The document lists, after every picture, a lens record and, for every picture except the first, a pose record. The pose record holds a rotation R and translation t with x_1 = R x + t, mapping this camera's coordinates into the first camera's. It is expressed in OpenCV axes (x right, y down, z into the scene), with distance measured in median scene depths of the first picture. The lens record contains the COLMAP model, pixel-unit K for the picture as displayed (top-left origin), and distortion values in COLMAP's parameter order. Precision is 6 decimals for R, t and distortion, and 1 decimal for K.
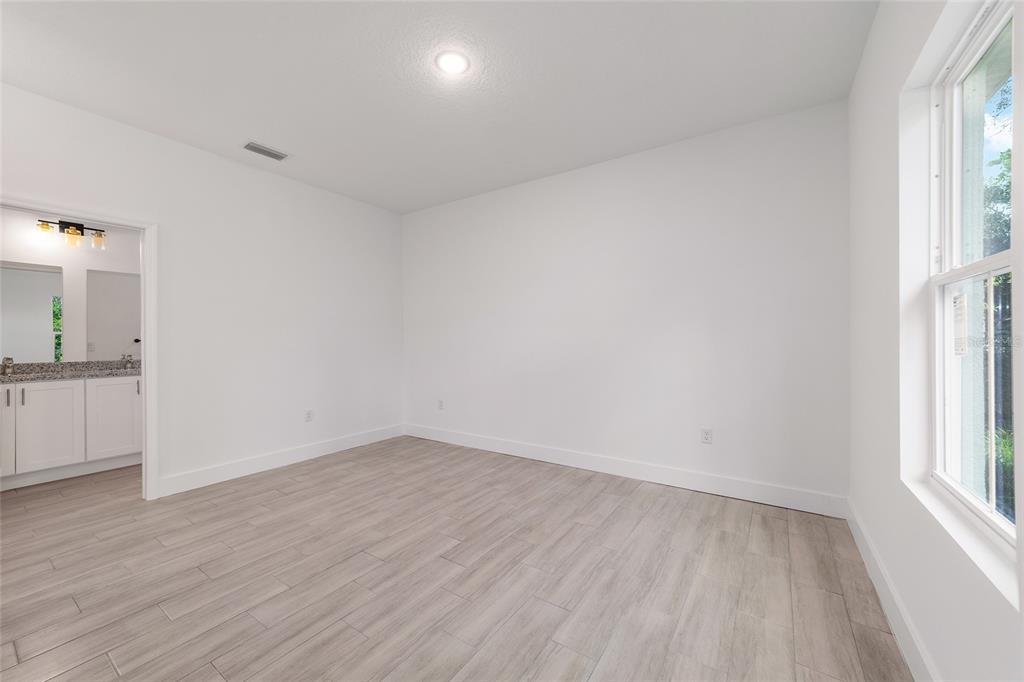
lens RADIAL K [[393.2, 0, 512.0], [0, 393.2, 341.1], [0, 0, 1]] dist [-0.016182, 0.007676]
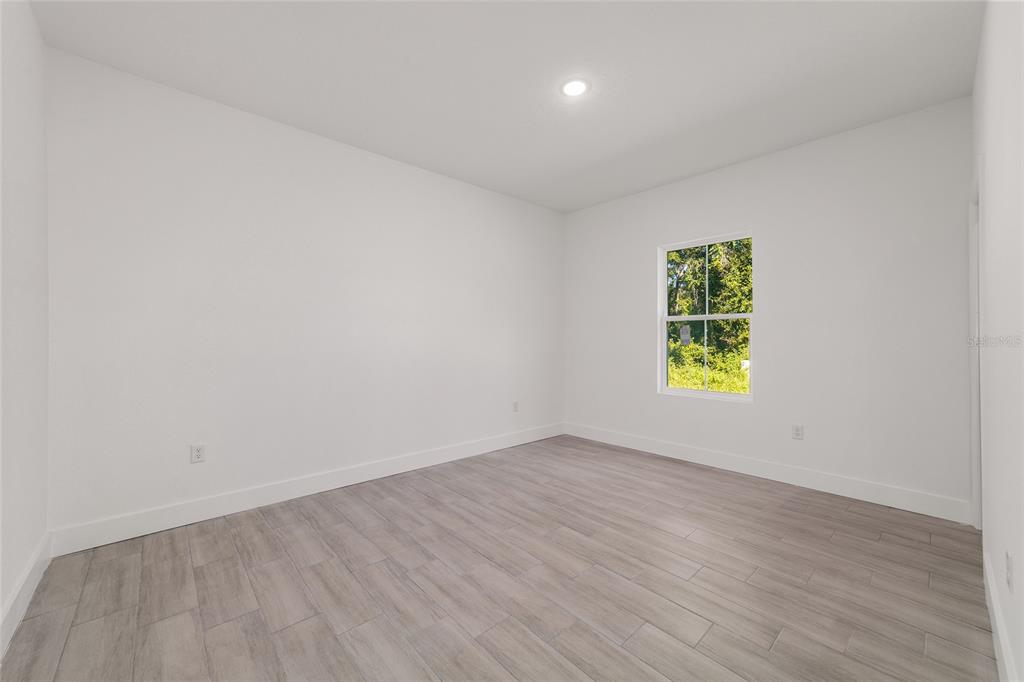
lens RADIAL K [[393.2, 0, 506.2], [0, 393.2, 341.5], [0, 0, 1]] dist [-0.016182, 0.007676]
pose [[0.251338, 0.001689, 0.967898, -0.971292], [0.001622, 0.999996, -0.002166, 0.004785], [-0.967898, 0.002114, 0.251334, 0.705271]]
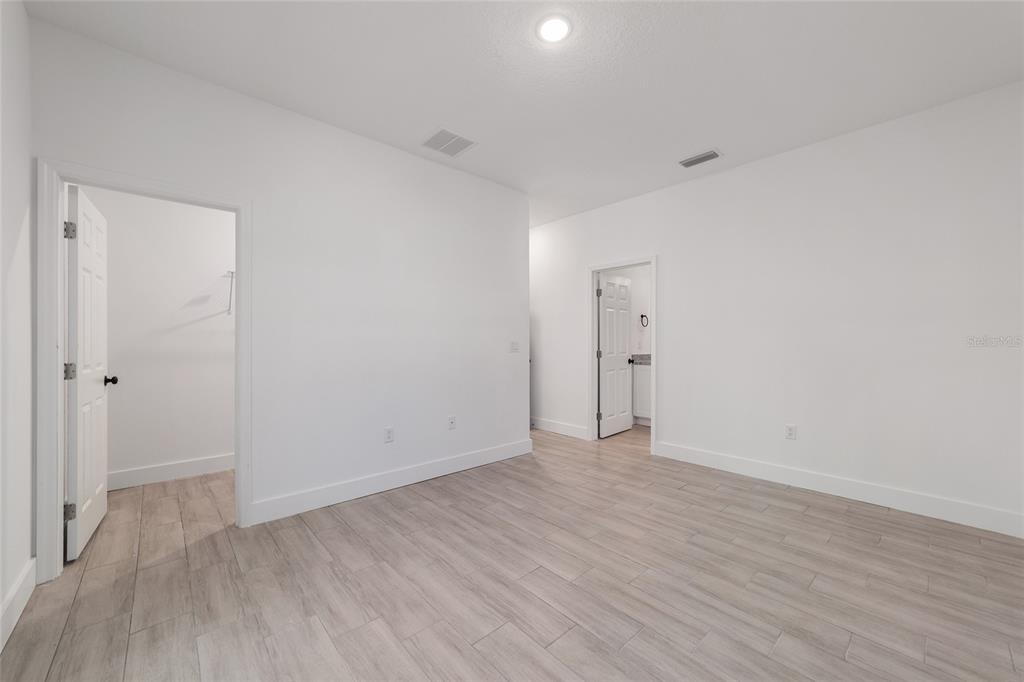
lens RADIAL K [[393.2, 0, 513.0], [0, 393.2, 341.1], [0, 0, 1]] dist [-0.016182, 0.007676]
pose [[-0.239037, 0.003628, -0.971004, 0.567929], [-0.000333, 0.999993, 0.003818, -0.004304], [0.971010, 0.001236, -0.239035, 0.864684]]
